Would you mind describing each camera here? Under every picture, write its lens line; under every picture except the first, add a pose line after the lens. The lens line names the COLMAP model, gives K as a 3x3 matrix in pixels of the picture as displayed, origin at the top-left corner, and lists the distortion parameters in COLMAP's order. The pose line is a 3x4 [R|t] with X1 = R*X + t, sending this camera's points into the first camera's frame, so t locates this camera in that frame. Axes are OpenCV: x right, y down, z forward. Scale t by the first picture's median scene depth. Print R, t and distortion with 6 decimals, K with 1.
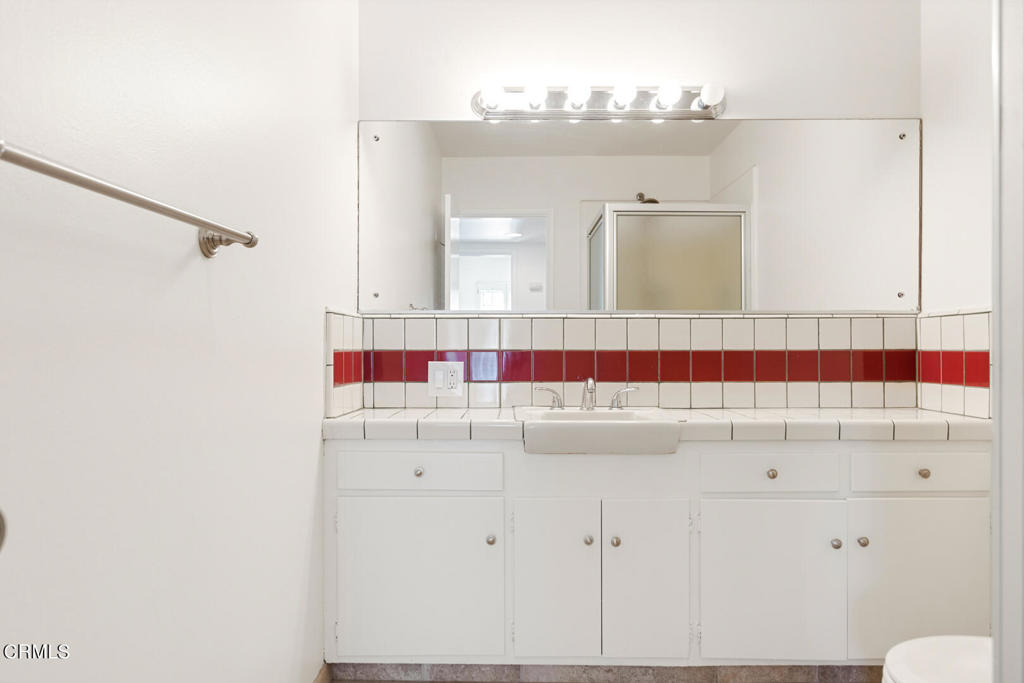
lens RADIAL K [[691.8, 0, 512.0], [0, 691.8, 341.5], [0, 0, 1]] dist [0.007294, 0.001843]
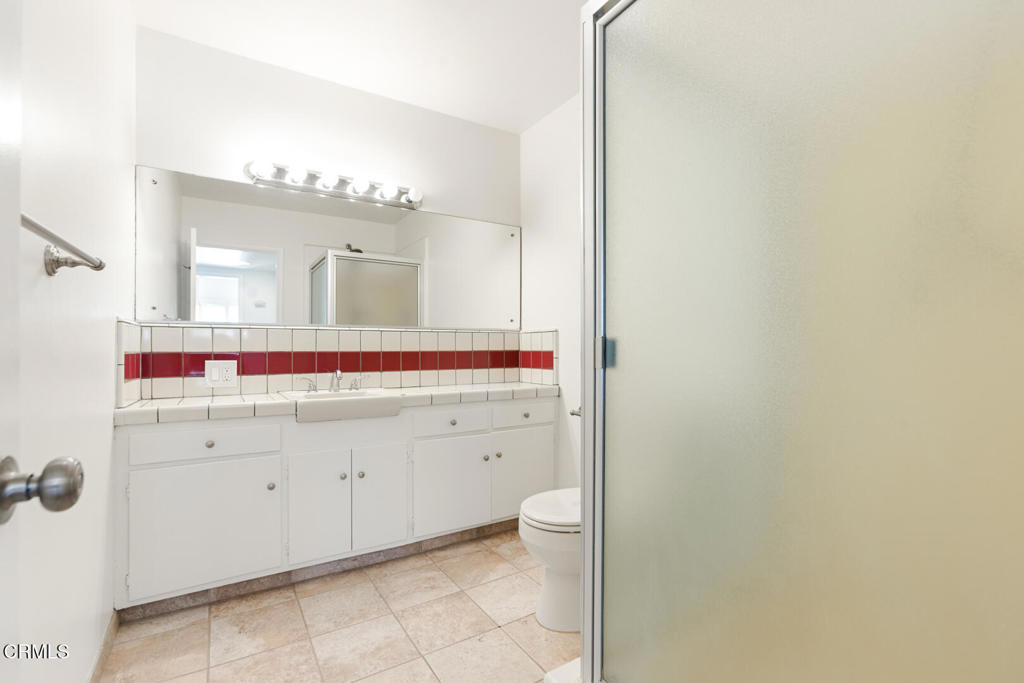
lens RADIAL K [[473.2, 0, 512.0], [0, 473.2, 341.5], [0, 0, 1]] dist [0.012902, 0.000407]
pose [[0.847745, 0.006925, 0.530358, -0.107664], [-0.002873, 0.999960, -0.008465, -0.001287], [-0.530396, 0.005652, 0.847731, -0.069144]]
